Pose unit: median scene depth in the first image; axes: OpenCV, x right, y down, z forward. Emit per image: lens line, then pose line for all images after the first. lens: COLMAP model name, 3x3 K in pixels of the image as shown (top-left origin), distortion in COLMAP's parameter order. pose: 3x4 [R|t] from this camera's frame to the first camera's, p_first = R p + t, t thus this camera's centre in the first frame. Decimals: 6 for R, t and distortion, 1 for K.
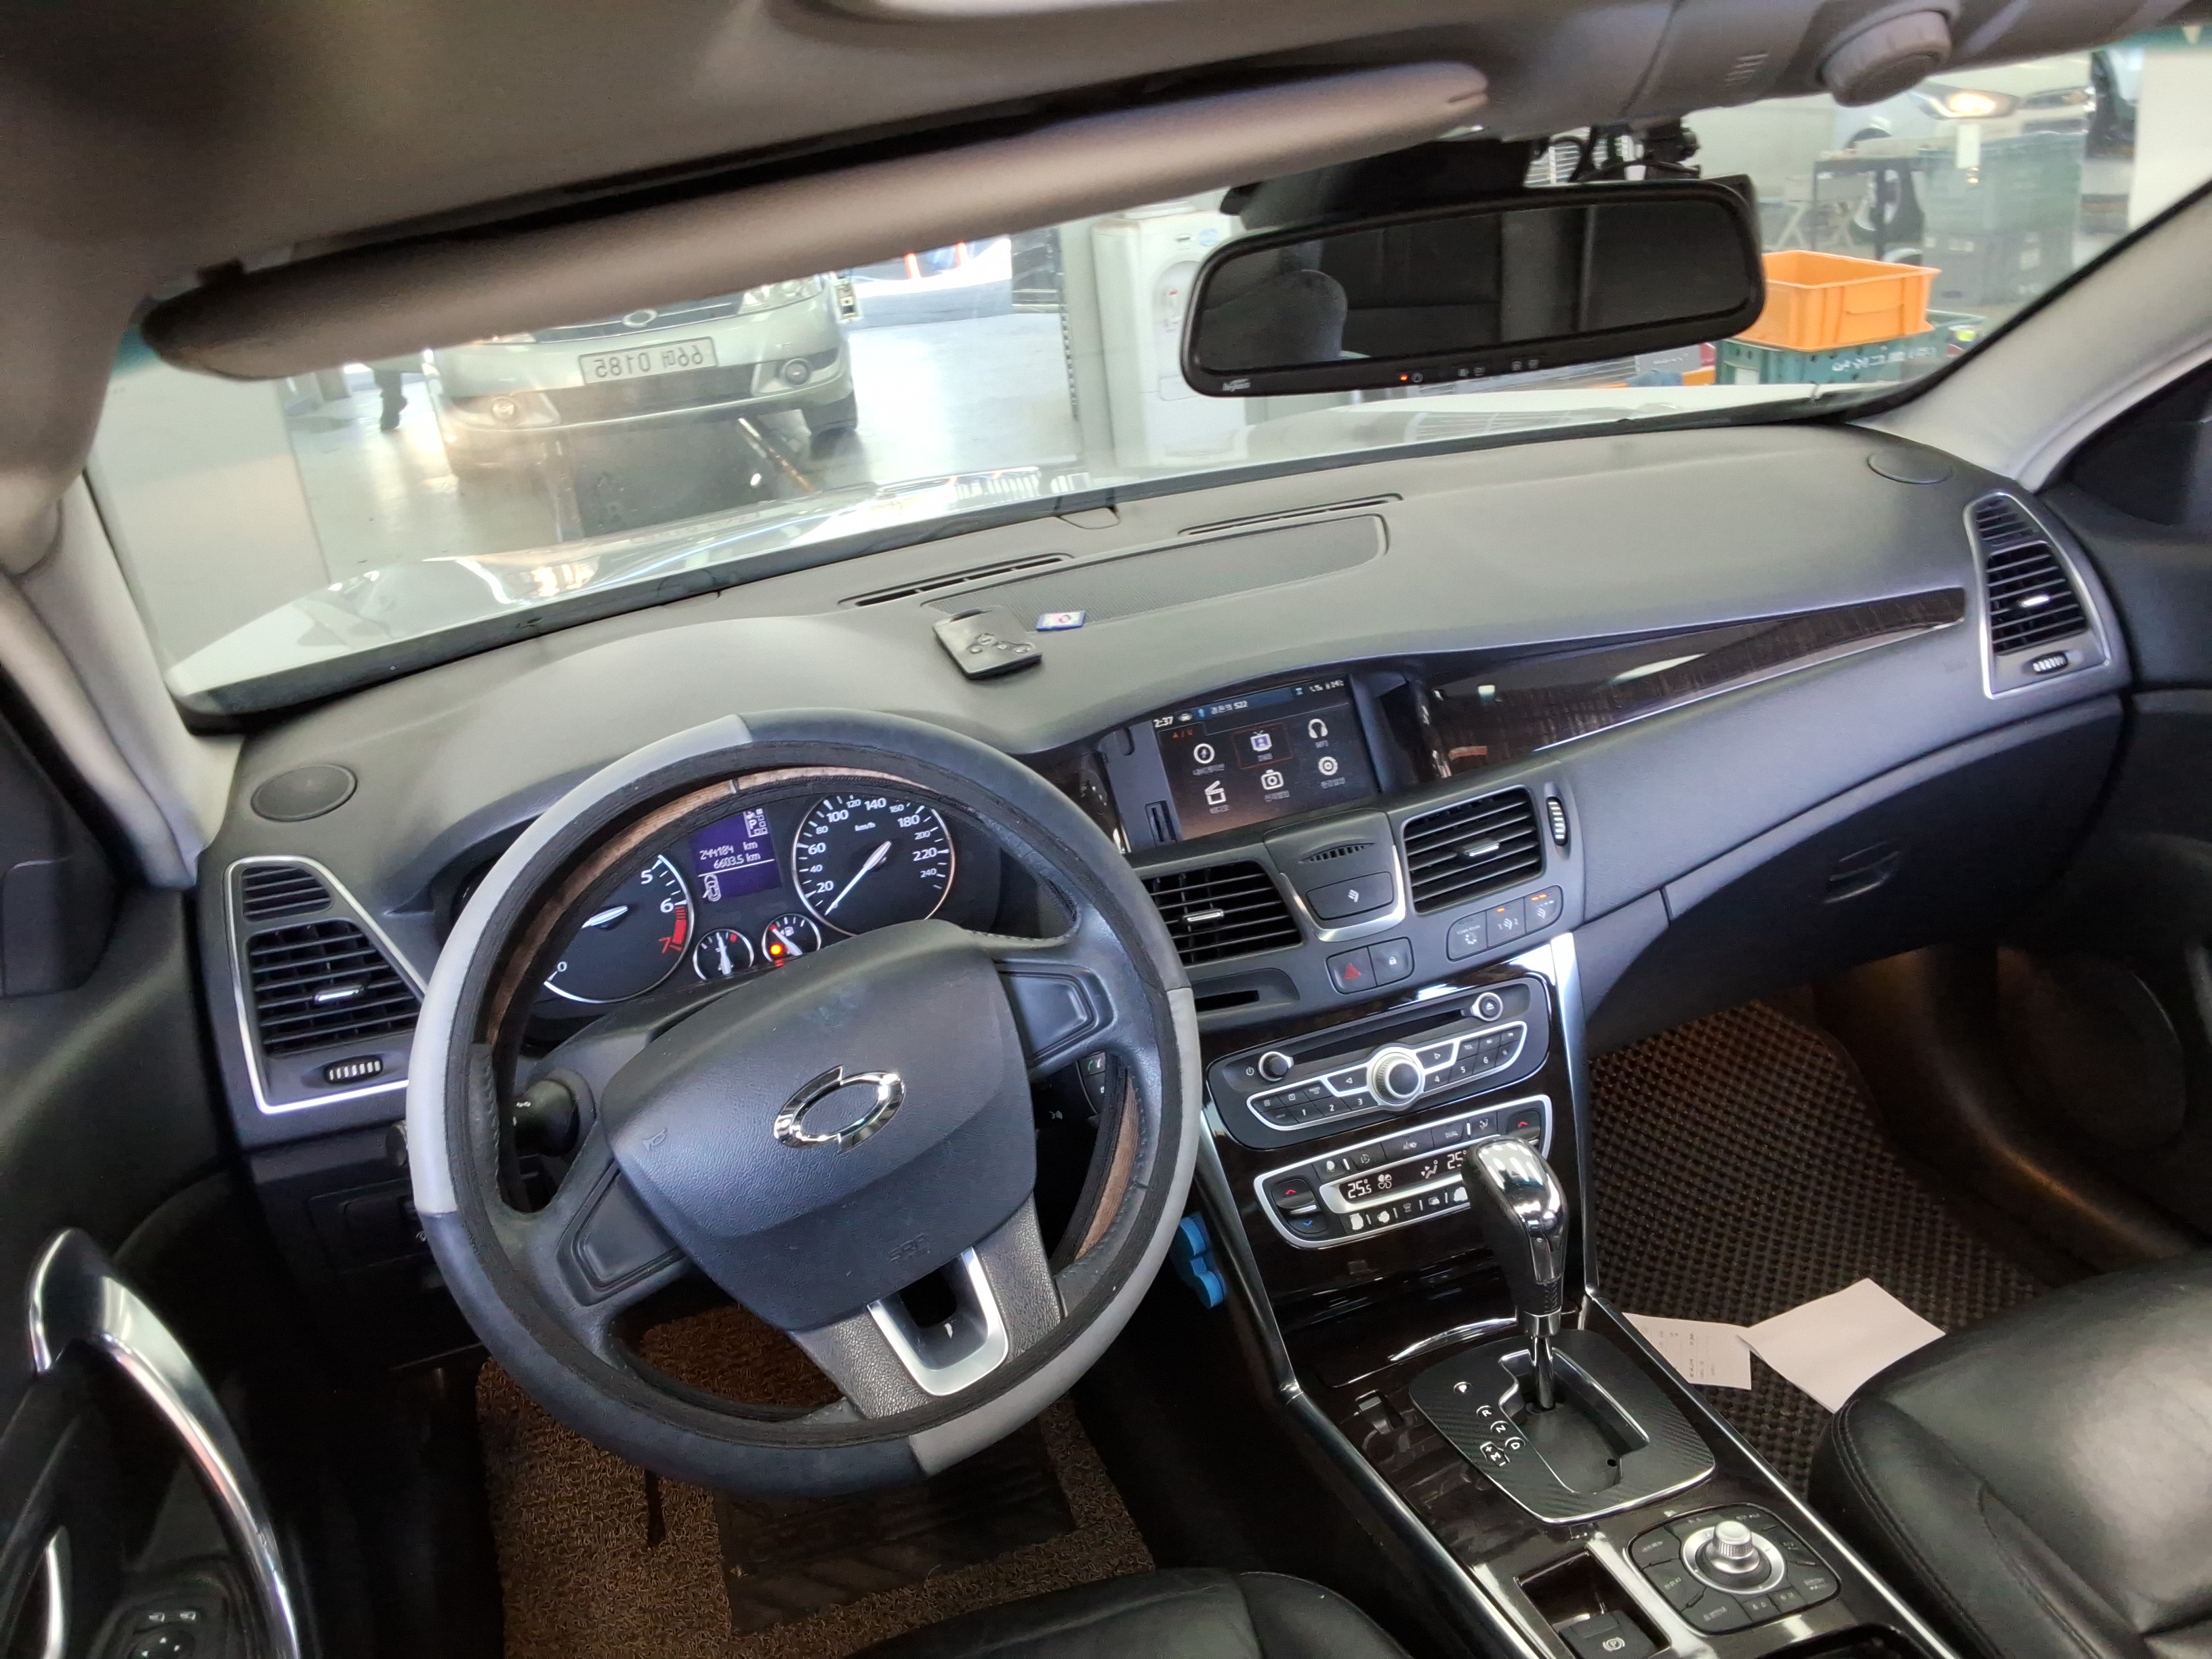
lens RADIAL K [[1807.8, 0, 1132.7], [0, 1807.8, 867.3], [0, 0, 1]] dist [0.079458, -0.112060]
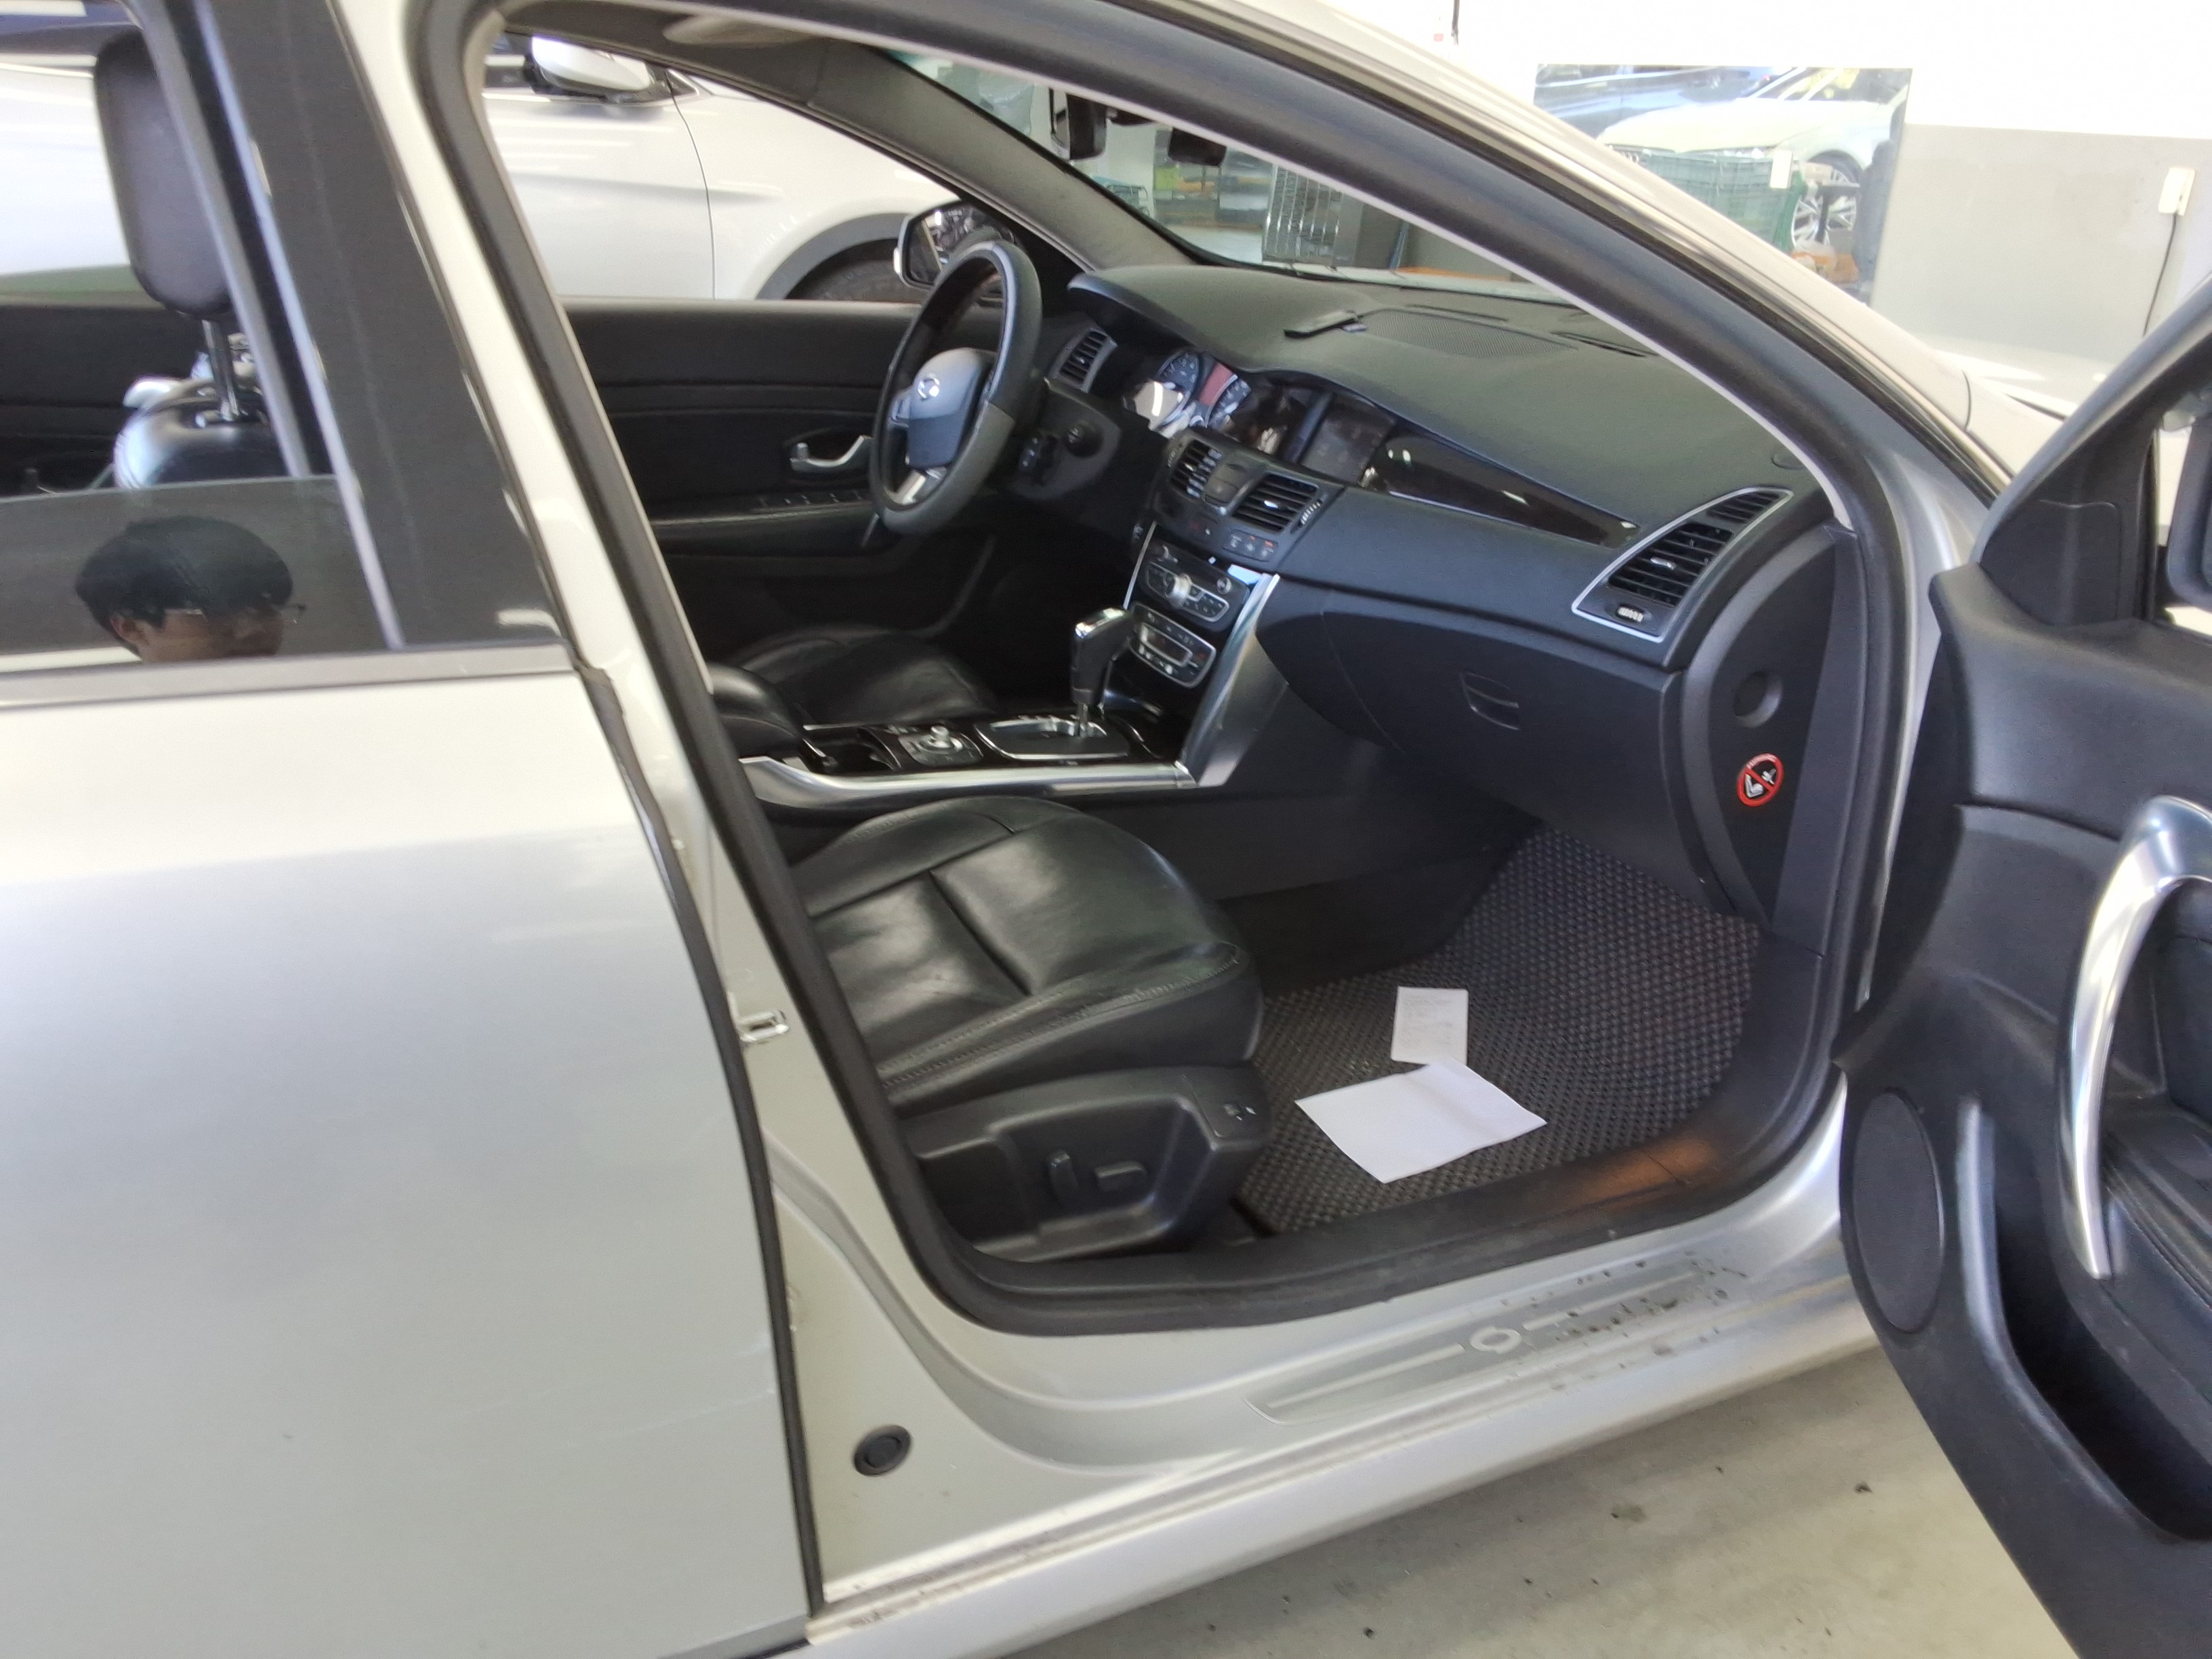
lens RADIAL K [[1807.8, 0, 1108.8], [0, 1807.8, 813.7], [0, 0, 1]] dist [0.079458, -0.112060]
pose [[0.033197, 0.465323, -0.884518, 1.734876], [-0.388614, 0.821375, 0.417519, -0.400123], [0.920803, 0.329876, 0.208098, 0.597968]]
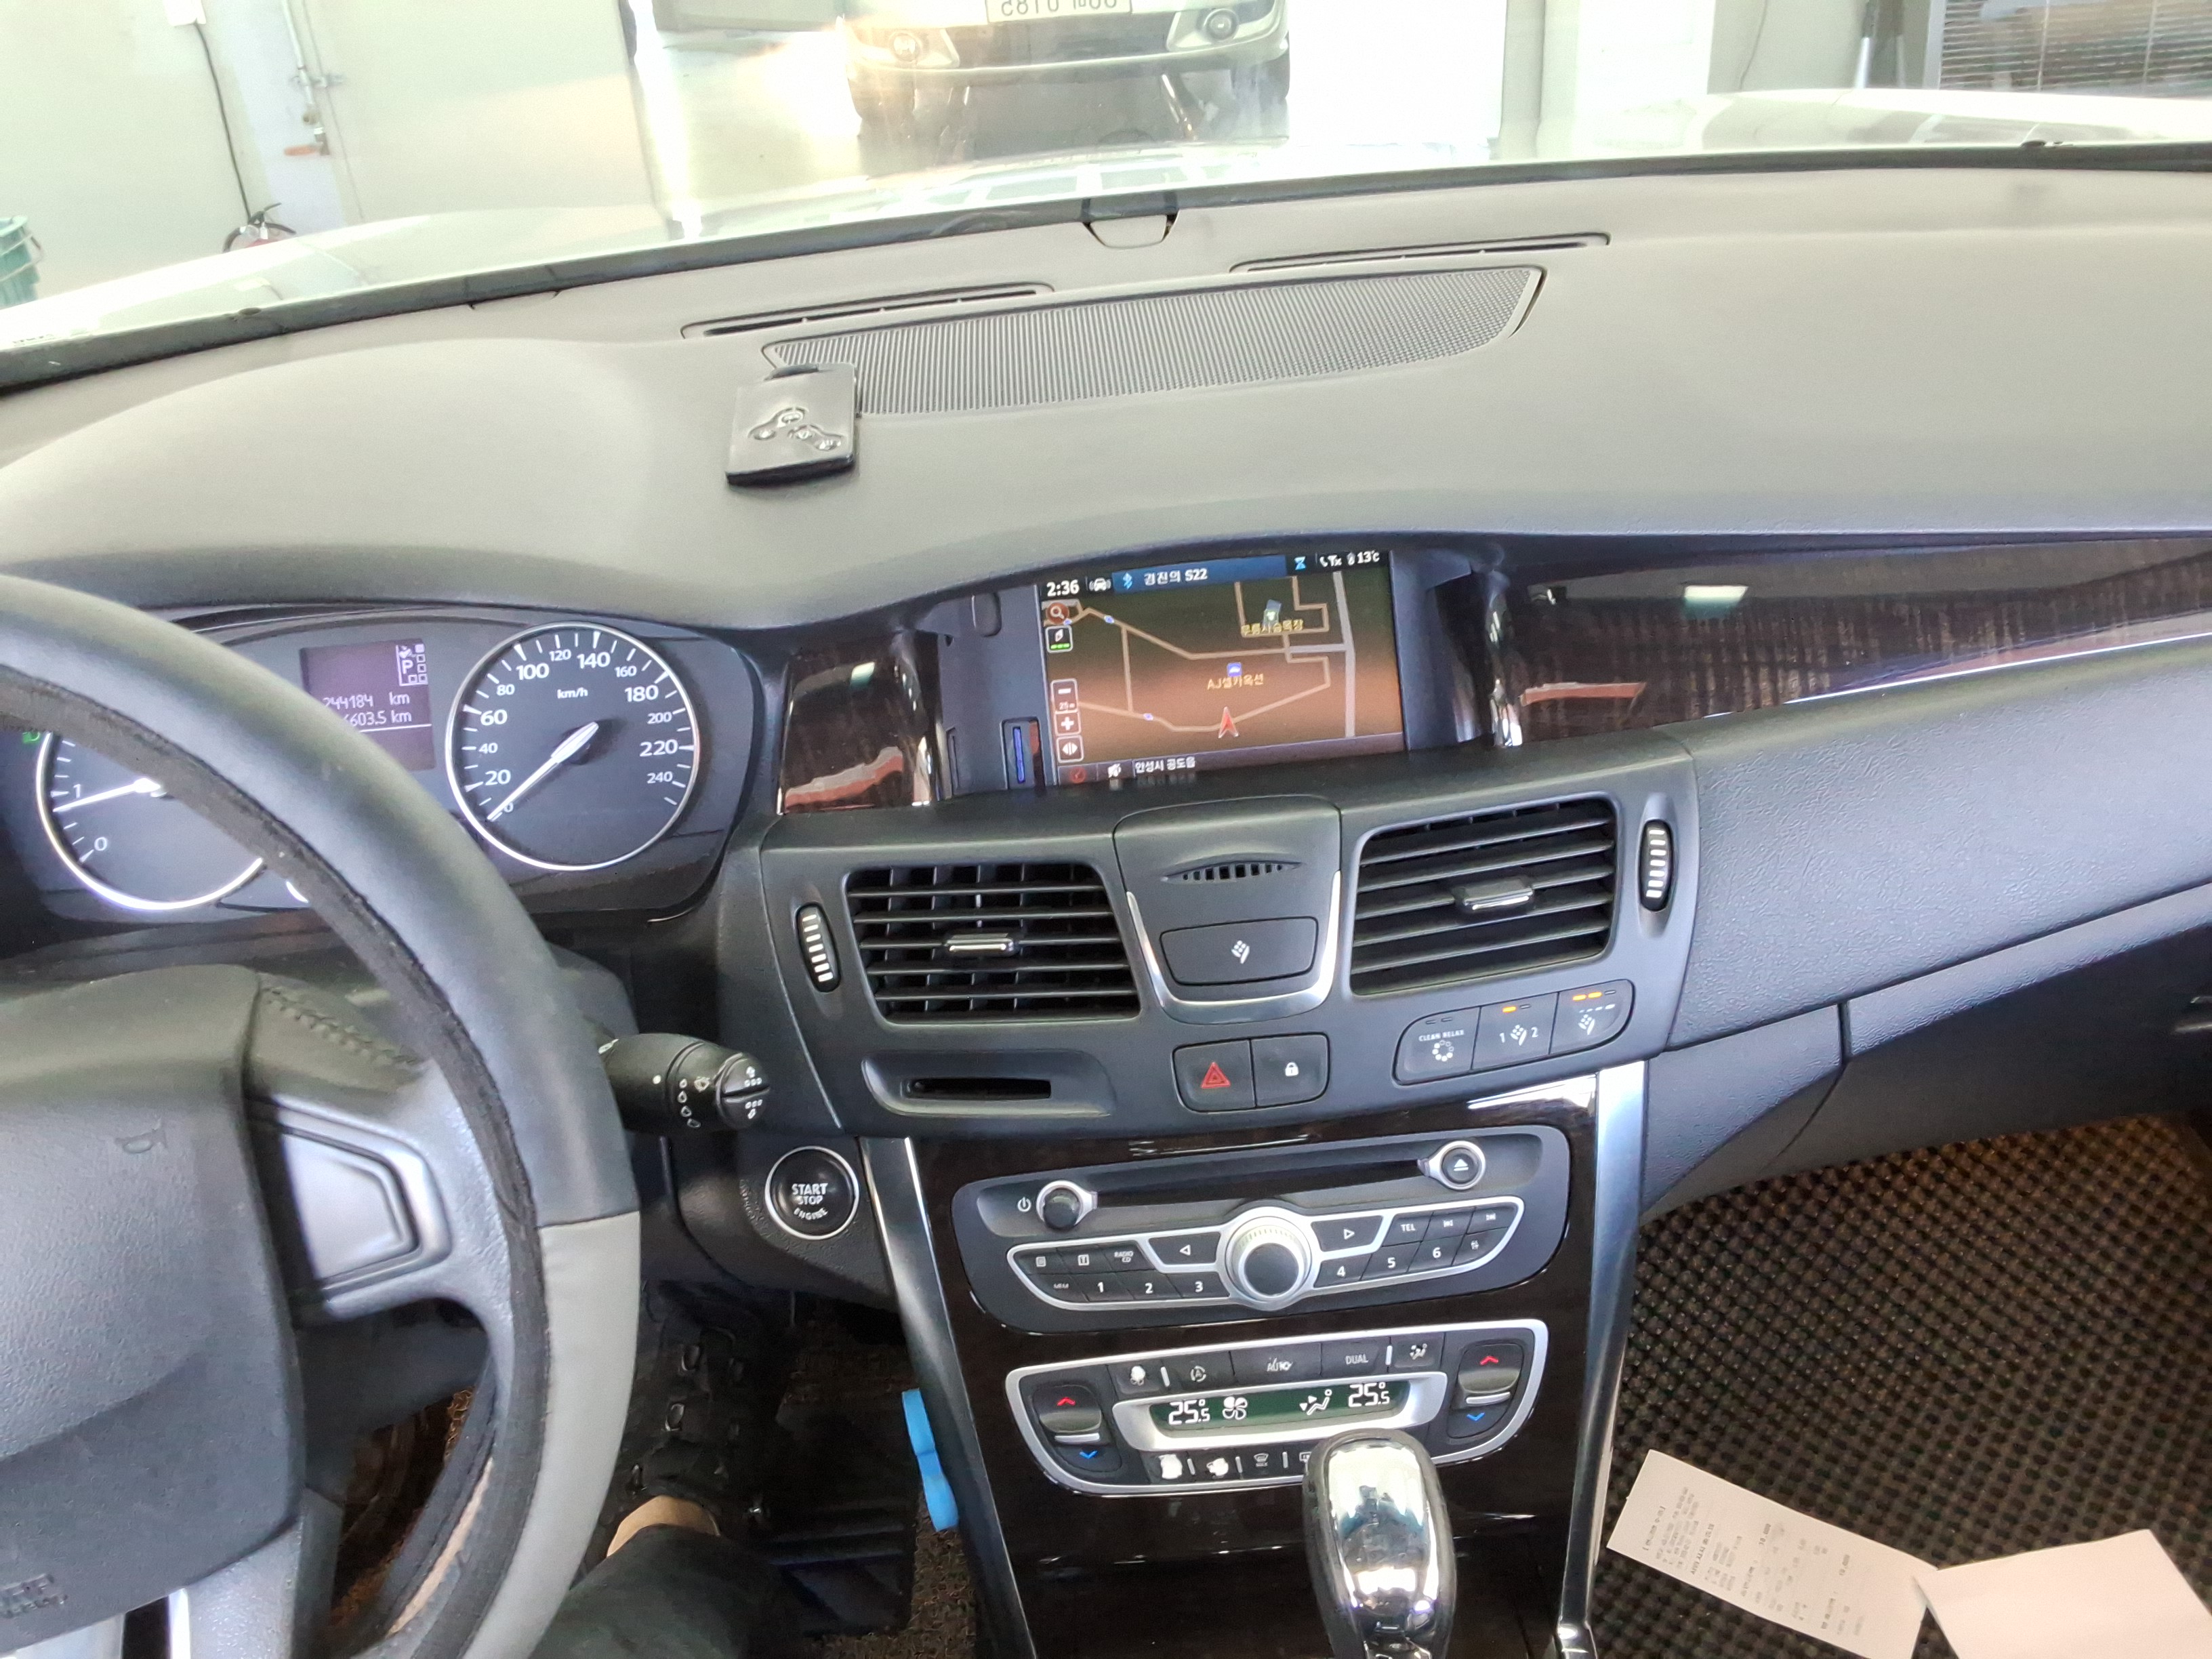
lens RADIAL K [[1807.8, 0, 1127.8], [0, 1807.8, 880.9], [0, 0, 1]] dist [0.079458, -0.112060]
pose [[0.962232, 0.169249, -0.213222, 0.195409], [-0.131978, 0.975069, 0.178389, -0.099691], [0.238098, -0.143511, 0.960580, 0.408208]]
